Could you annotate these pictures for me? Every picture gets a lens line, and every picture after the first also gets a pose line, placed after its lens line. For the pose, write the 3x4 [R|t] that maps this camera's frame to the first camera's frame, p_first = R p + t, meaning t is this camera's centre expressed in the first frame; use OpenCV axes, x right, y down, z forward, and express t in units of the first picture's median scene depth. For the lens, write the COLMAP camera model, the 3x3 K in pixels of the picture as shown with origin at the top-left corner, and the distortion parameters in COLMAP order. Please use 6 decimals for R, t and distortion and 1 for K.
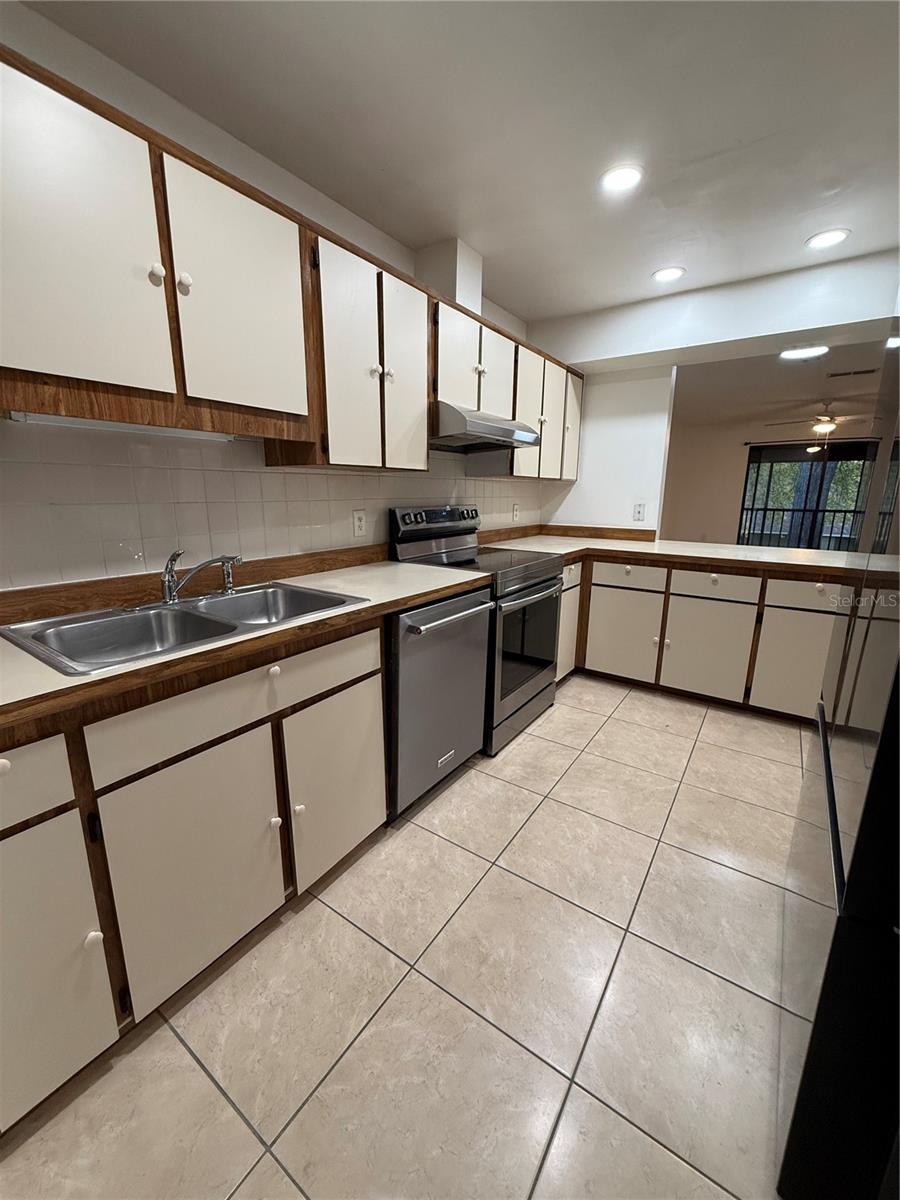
lens RADIAL K [[478.8, 0, 449.4], [0, 478.8, 597.8], [0, 0, 1]] dist [-0.001072, 0.000550]
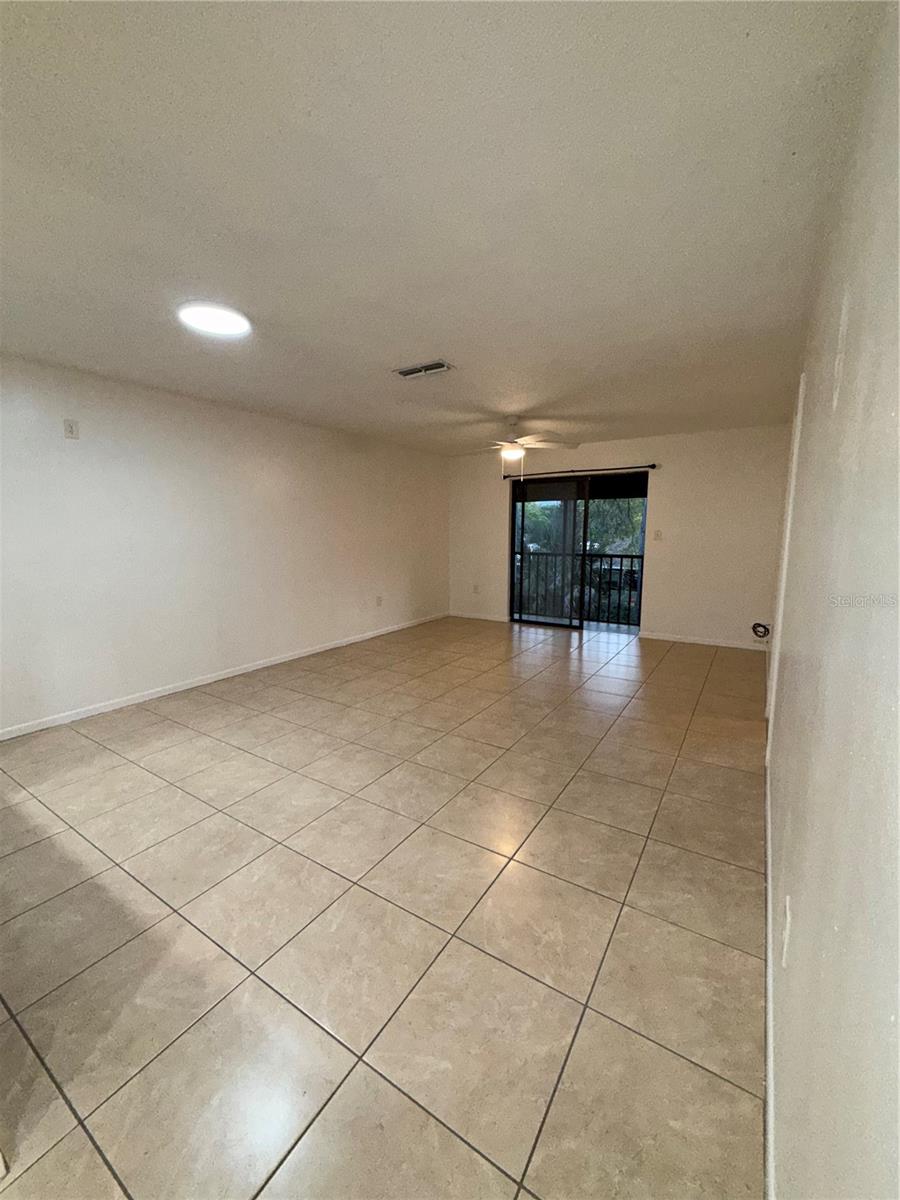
lens RADIAL K [[478.8, 0, 447.1], [0, 478.8, 598.1], [0, 0, 1]] dist [-0.001072, 0.000550]
pose [[0.999603, -0.009877, 0.026390, 1.749268], [0.011840, 0.997093, -0.075271, -0.186727], [-0.025570, 0.075554, 0.996814, 0.696987]]
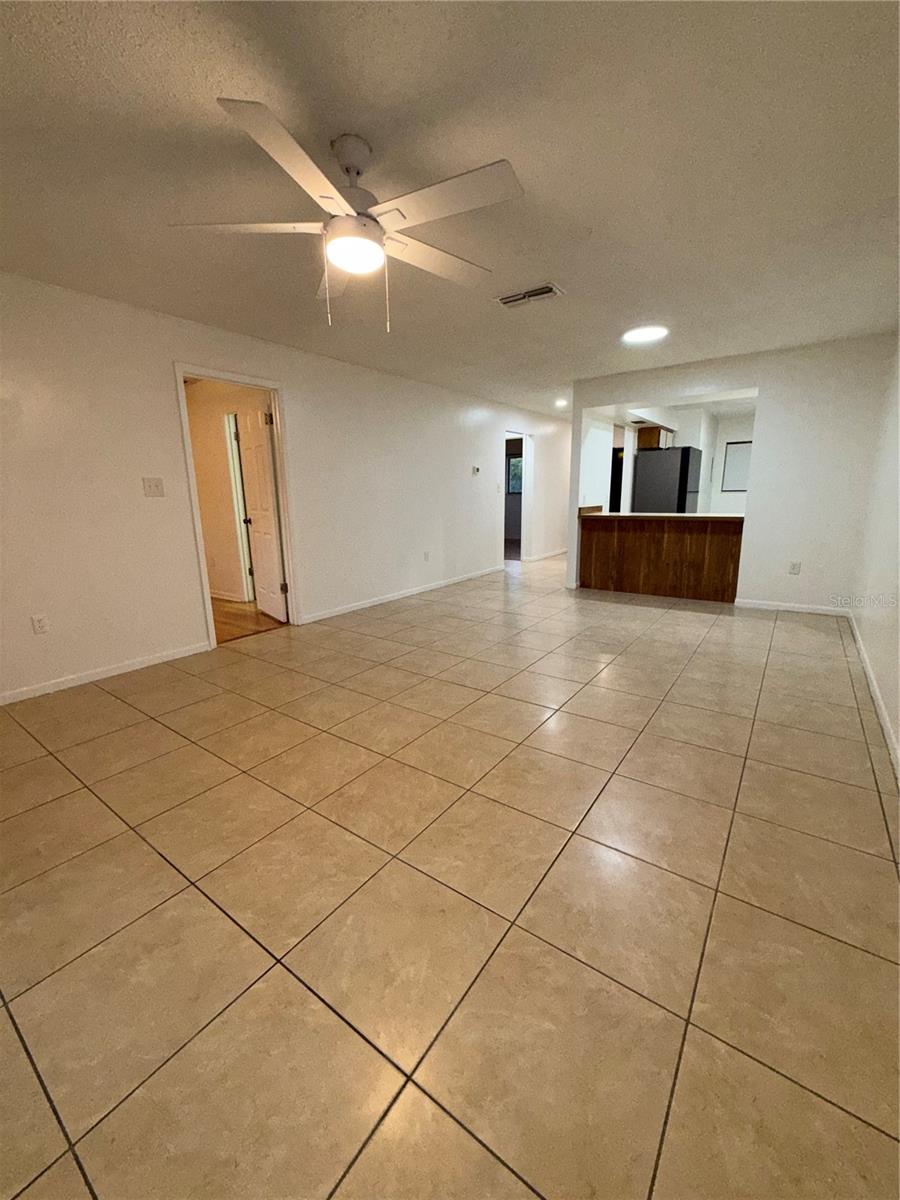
lens RADIAL K [[478.8, 0, 447.6], [0, 478.8, 596.3], [0, 0, 1]] dist [-0.001072, 0.000550]
pose [[-0.999589, 0.008908, 0.027260, 1.920821], [0.019493, 0.908241, 0.417993, -0.767396], [-0.021035, 0.418352, -0.908041, 3.631122]]
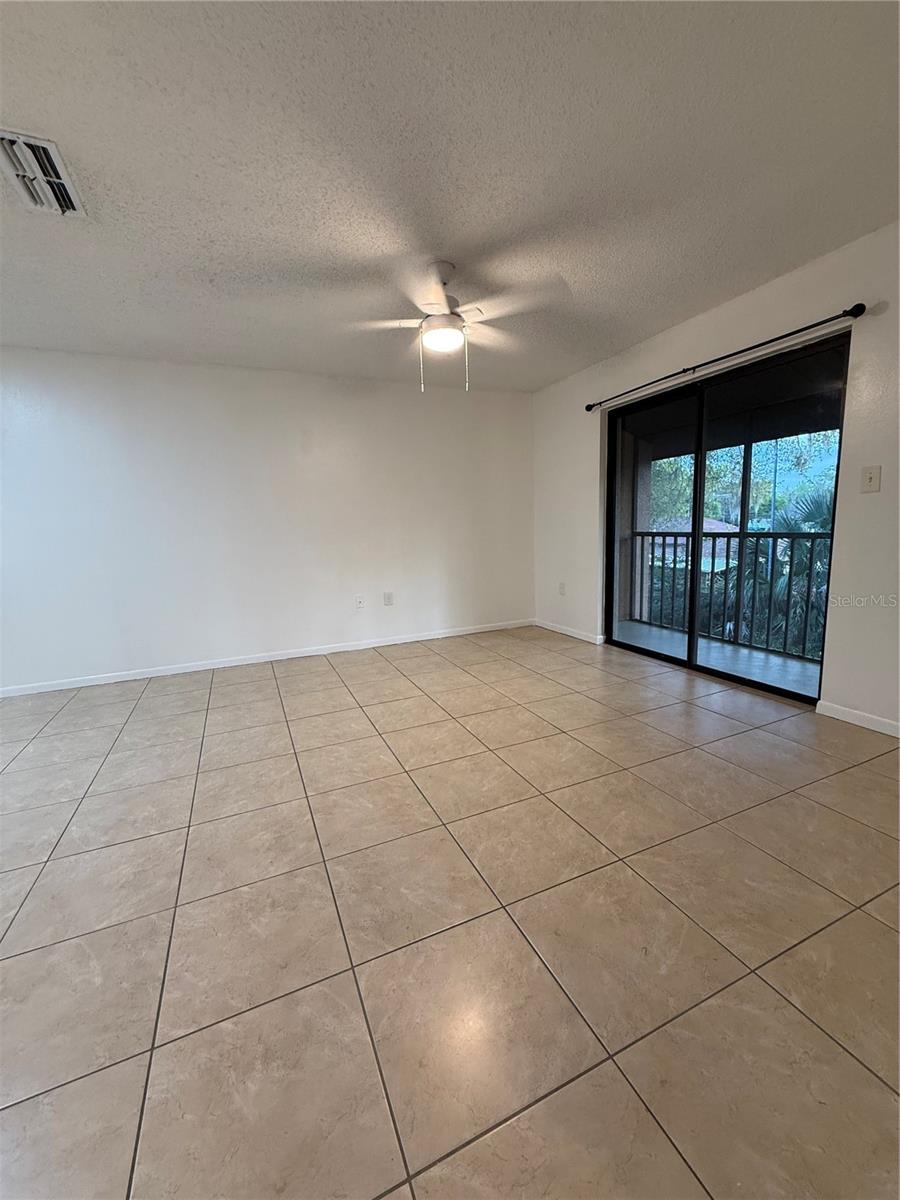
lens RADIAL K [[478.8, 0, 447.3], [0, 478.8, 595.4], [0, 0, 1]] dist [-0.001072, 0.000550]
pose [[0.850165, 0.044137, -0.524663, 2.694786], [-0.076156, 0.996310, -0.039590, -0.330230], [0.520980, 0.073614, 0.850389, 1.794898]]
